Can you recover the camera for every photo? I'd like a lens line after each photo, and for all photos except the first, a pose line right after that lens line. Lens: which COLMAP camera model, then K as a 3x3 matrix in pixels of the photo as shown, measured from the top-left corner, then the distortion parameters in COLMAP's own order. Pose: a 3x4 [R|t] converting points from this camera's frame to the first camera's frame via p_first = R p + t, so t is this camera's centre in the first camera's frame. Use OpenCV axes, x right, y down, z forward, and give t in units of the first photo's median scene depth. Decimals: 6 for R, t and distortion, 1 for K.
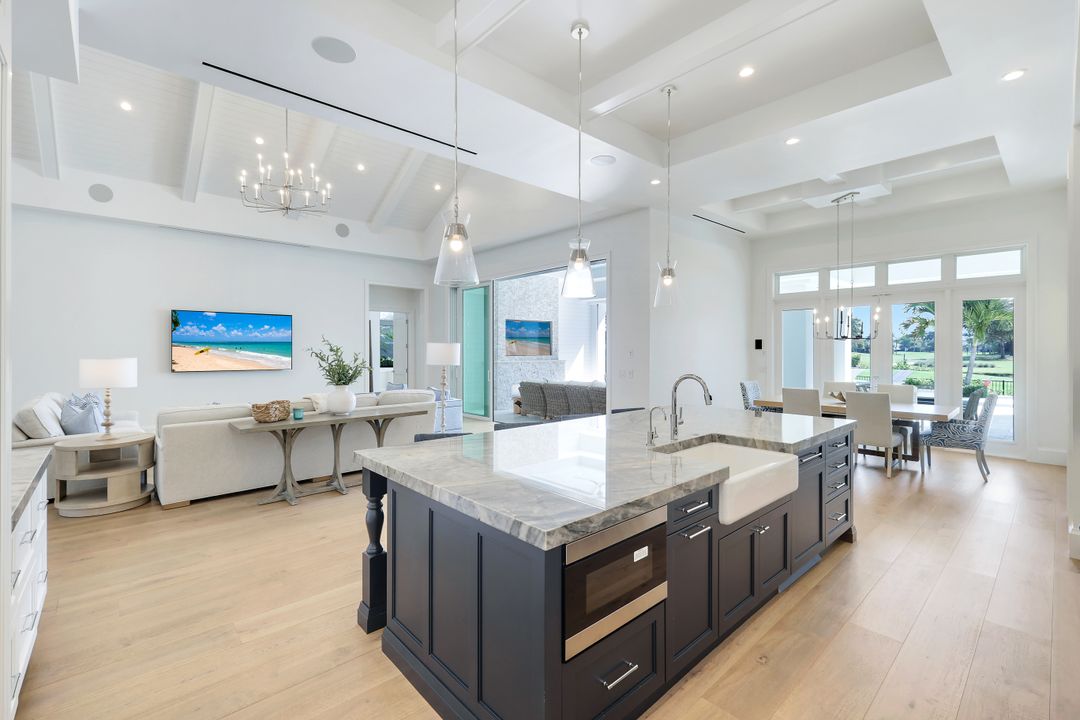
lens RADIAL K [[476.6, 0, 539.3], [0, 476.6, 351.8], [0, 0, 1]] dist [0.002723, 0.000778]
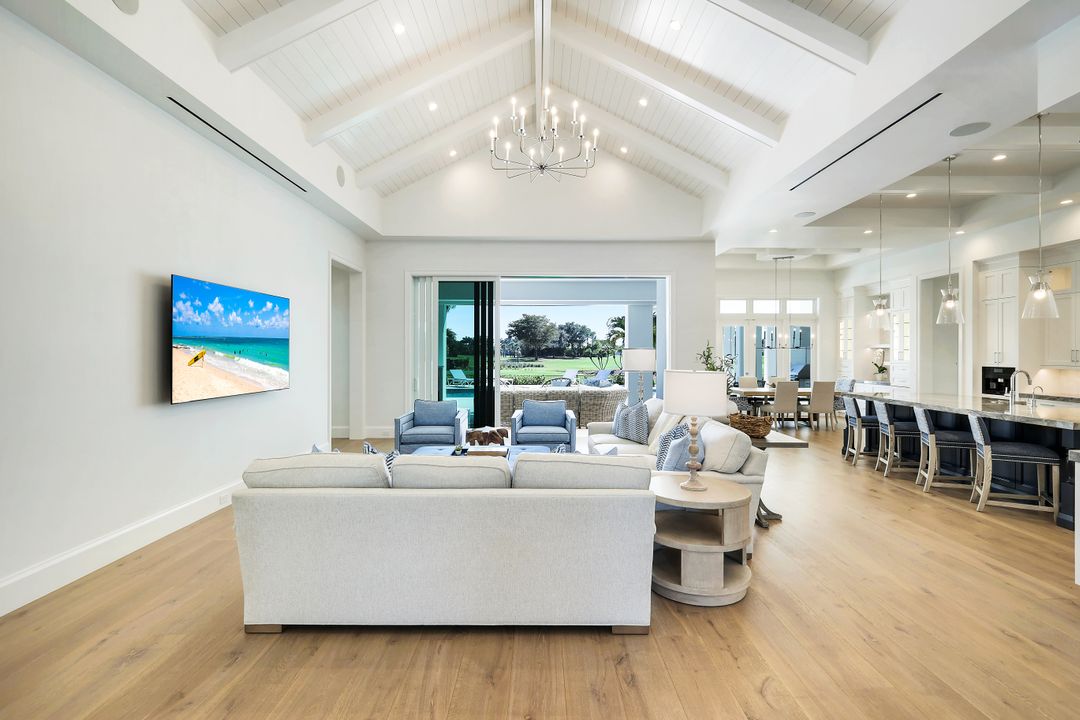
lens RADIAL K [[504.5, 0, 543.9], [0, 504.5, 354.1], [0, 0, 1]] dist [0.008277, -0.001851]
pose [[0.666547, 0.000546, 0.745463, -1.203038], [0.000455, 0.999999, -0.001139, -0.007359], [-0.745463, 0.001098, 0.666546, 0.514896]]
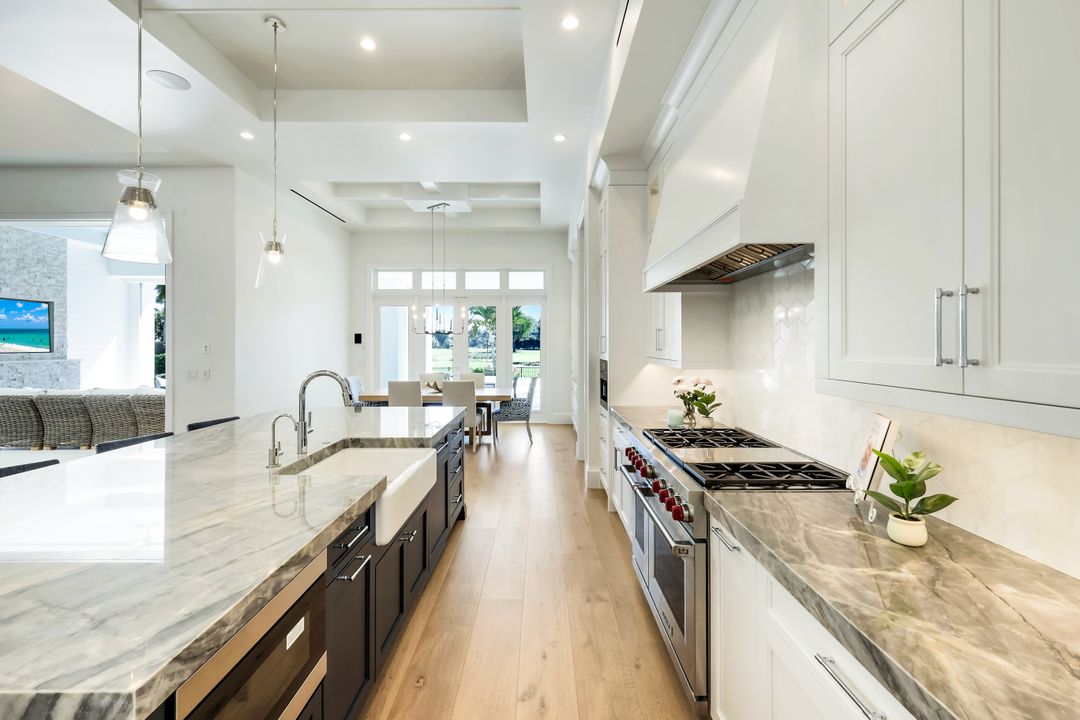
lens RADIAL K [[476.6, 0, 545.0], [0, 476.6, 344.6], [0, 0, 1]] dist [0.002723, 0.000778]
pose [[0.670463, -0.000301, 0.741943, -0.016780], [0.004732, 0.999981, -0.003870, 0.003627], [-0.741928, 0.006105, 0.670451, 0.080216]]
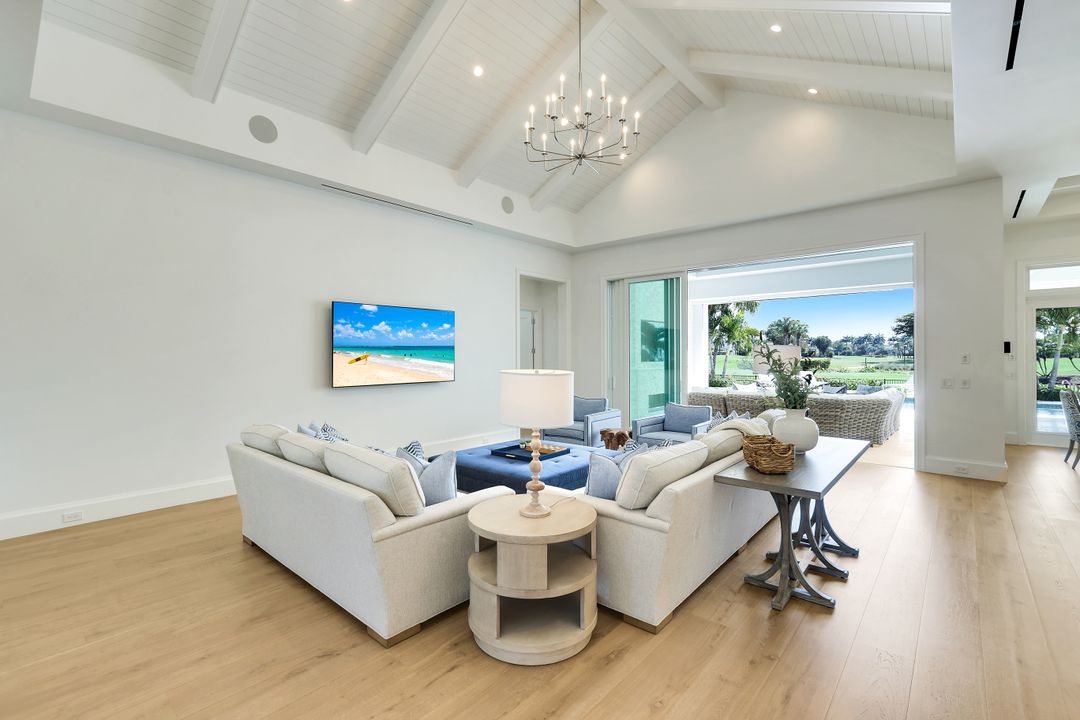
lens RADIAL K [[476.6, 0, 547.0], [0, 476.6, 356.9], [0, 0, 1]] dist [0.002723, 0.000778]
pose [[0.993342, -0.005393, 0.115076, -0.709517], [0.005526, 0.999984, -0.000830, -0.002715], [-0.115069, 0.001461, 0.993356, 0.328258]]
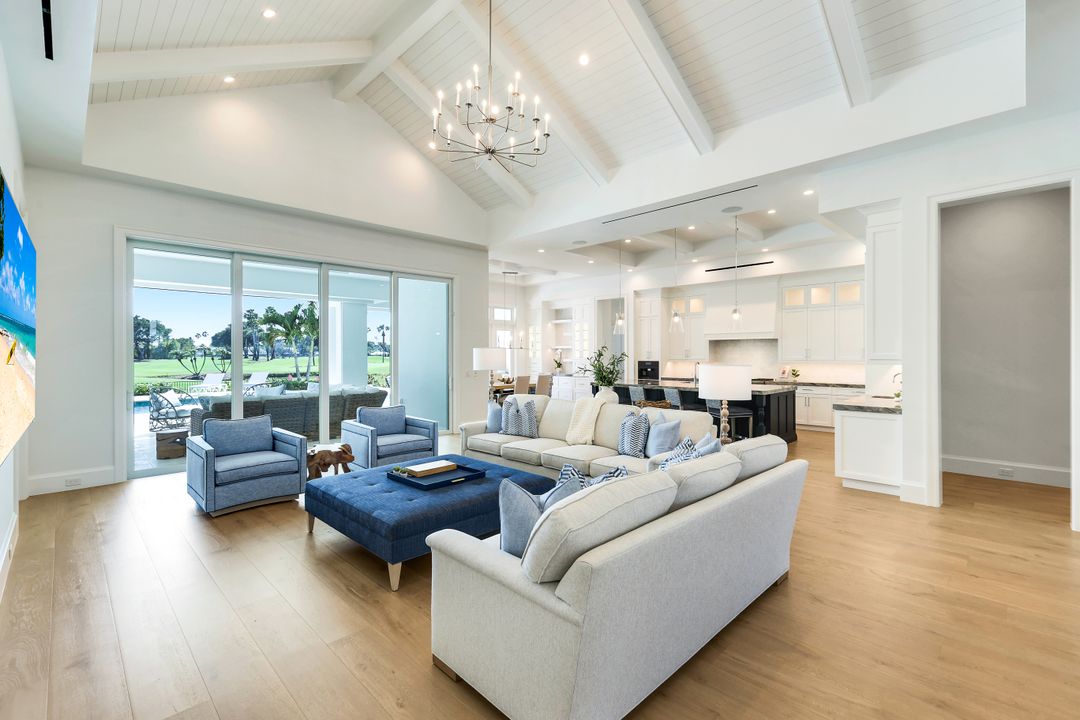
lens RADIAL K [[476.6, 0, 535.8], [0, 476.6, 357.4], [0, 0, 1]] dist [0.002723, 0.000778]
pose [[-0.040257, -0.006456, 0.999169, -1.318880], [0.006007, 0.999959, 0.006703, -0.005389], [-0.999171, 0.006272, -0.040216, 1.046736]]
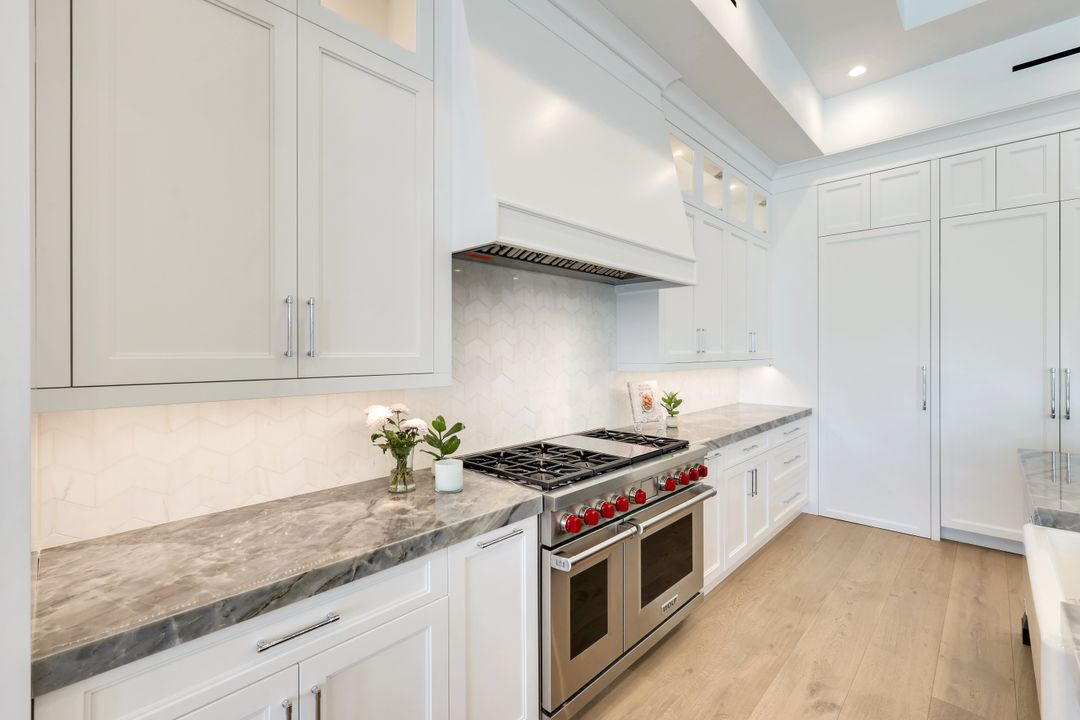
lens RADIAL K [[476.6, 0, 542.0], [0, 476.6, 351.4], [0, 0, 1]] dist [0.002723, 0.000778]
pose [[-0.997096, 0.005179, -0.075979, 0.423998], [0.004880, 0.999980, 0.004118, 0.006692], [0.075999, 0.003735, -0.997101, 0.614289]]
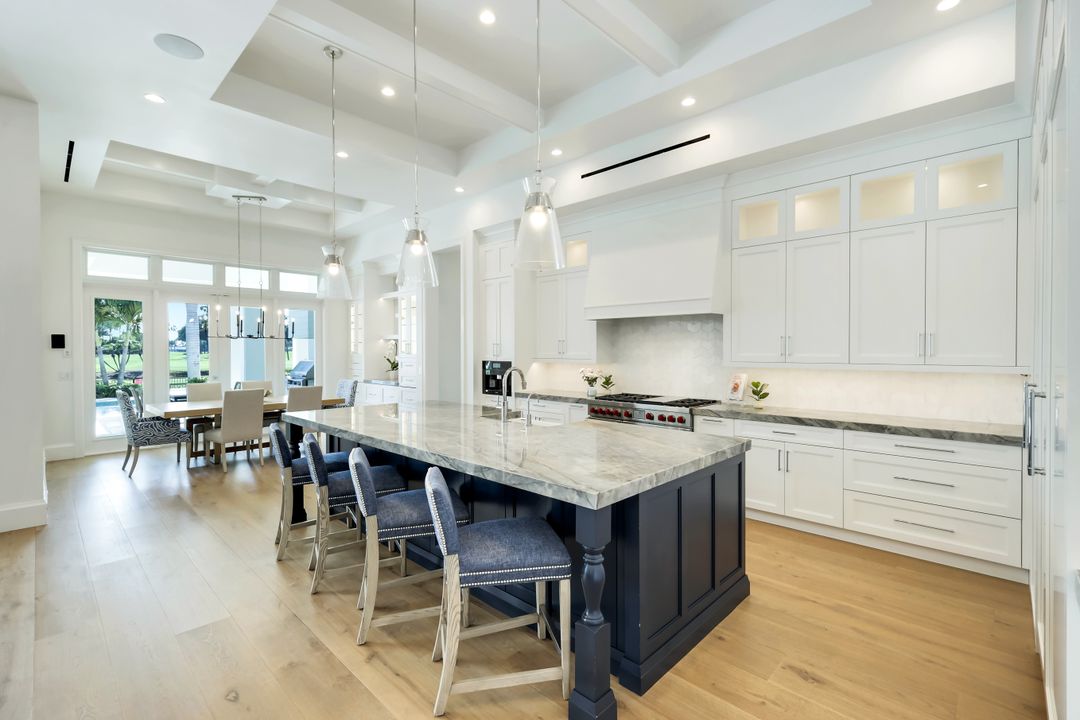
lens RADIAL K [[482.3, 0, 542.1], [0, 482.3, 351.1], [0, 0, 1]] dist [-0.000717, -0.000023]
pose [[-0.070707, -0.003813, 0.997490, -0.454935], [0.005201, 0.999978, 0.004191, -0.000142], [-0.997484, 0.005484, -0.070685, 0.488701]]
